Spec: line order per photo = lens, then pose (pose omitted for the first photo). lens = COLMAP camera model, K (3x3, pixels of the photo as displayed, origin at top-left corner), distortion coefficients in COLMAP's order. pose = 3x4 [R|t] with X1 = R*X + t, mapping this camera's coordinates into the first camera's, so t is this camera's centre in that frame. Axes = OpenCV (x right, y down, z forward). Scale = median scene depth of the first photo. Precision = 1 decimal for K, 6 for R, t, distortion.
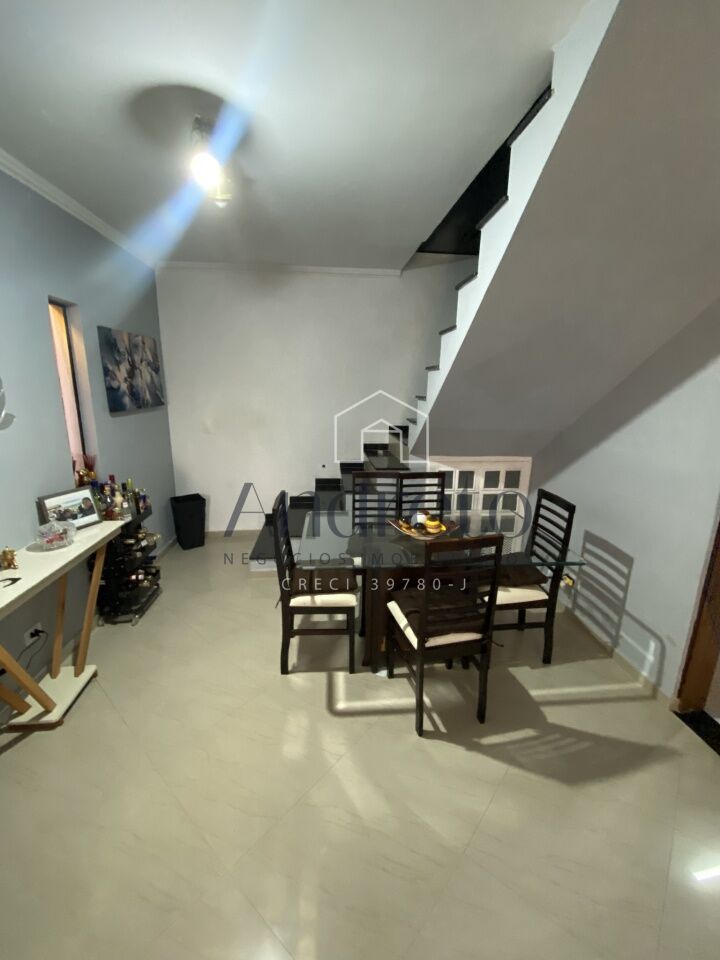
lens RADIAL K [[389.4, 0, 362.6], [0, 389.4, 475.2], [0, 0, 1]] dist [0.016422, -0.018805]
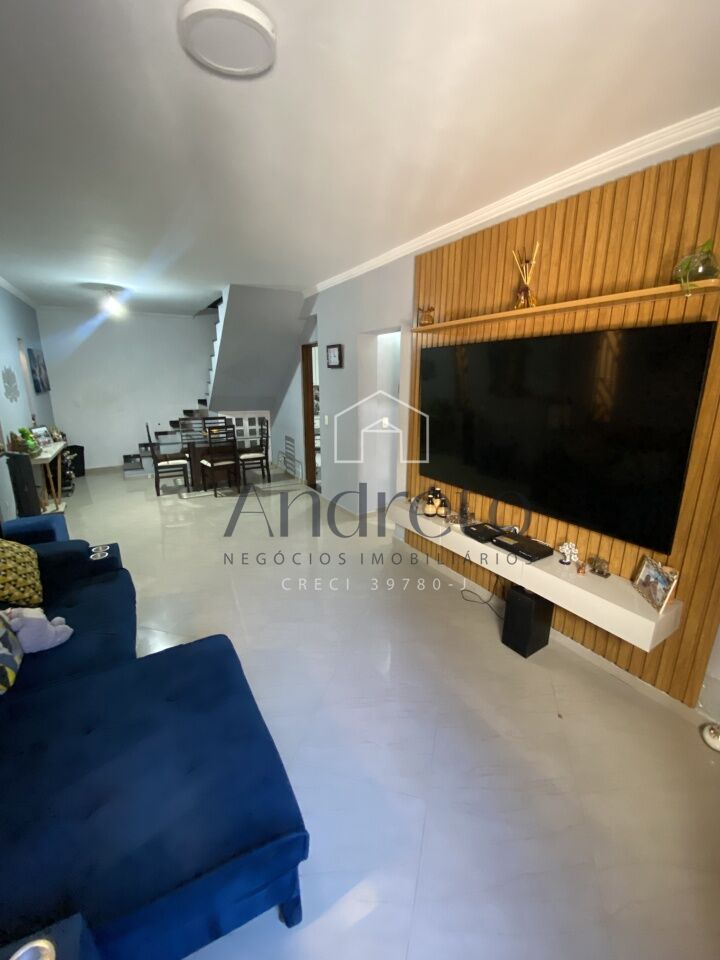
lens RADIAL K [[391.0, 0, 379.5], [0, 391.0, 478.8], [0, 0, 1]] dist [0.000248, -0.025517]
pose [[0.896106, -0.108731, 0.430316, 0.001172], [0.098478, 0.994071, 0.046105, 0.331944], [-0.432778, 0.001062, 0.901500, -1.406382]]
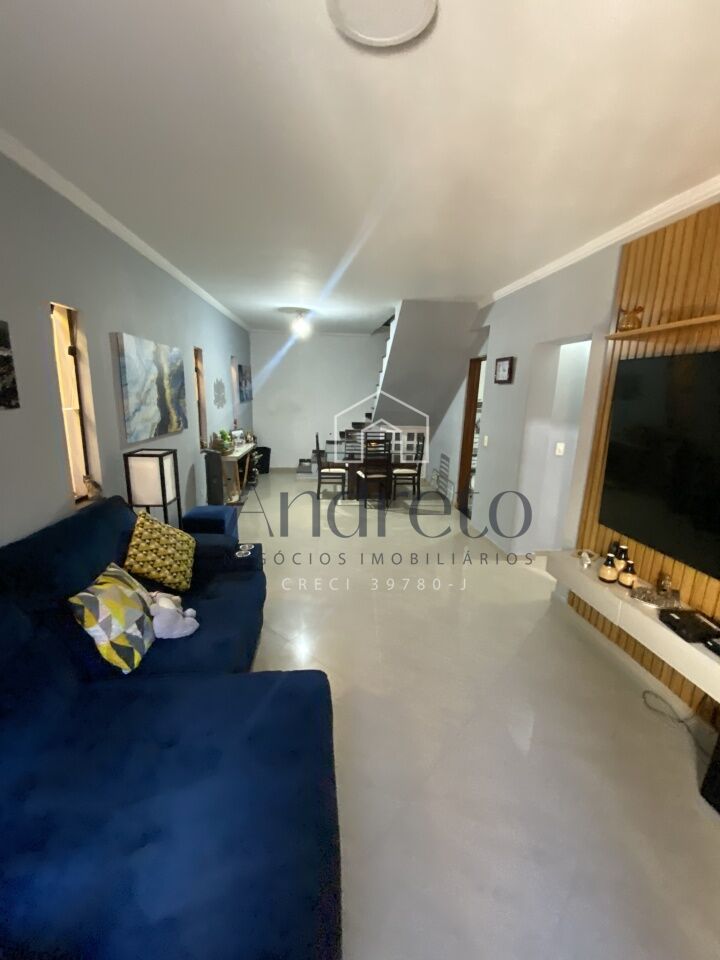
lens RADIAL K [[390.4, 0, 360.0], [0, 390.4, 480.0], [0, 0, 1]] dist [-0.000754, -0.018467]
pose [[0.999844, 0.017459, -0.002528, 0.070773], [-0.017481, 0.999805, -0.009136, 0.308642], [0.002368, 0.009179, 0.999955, -1.295710]]
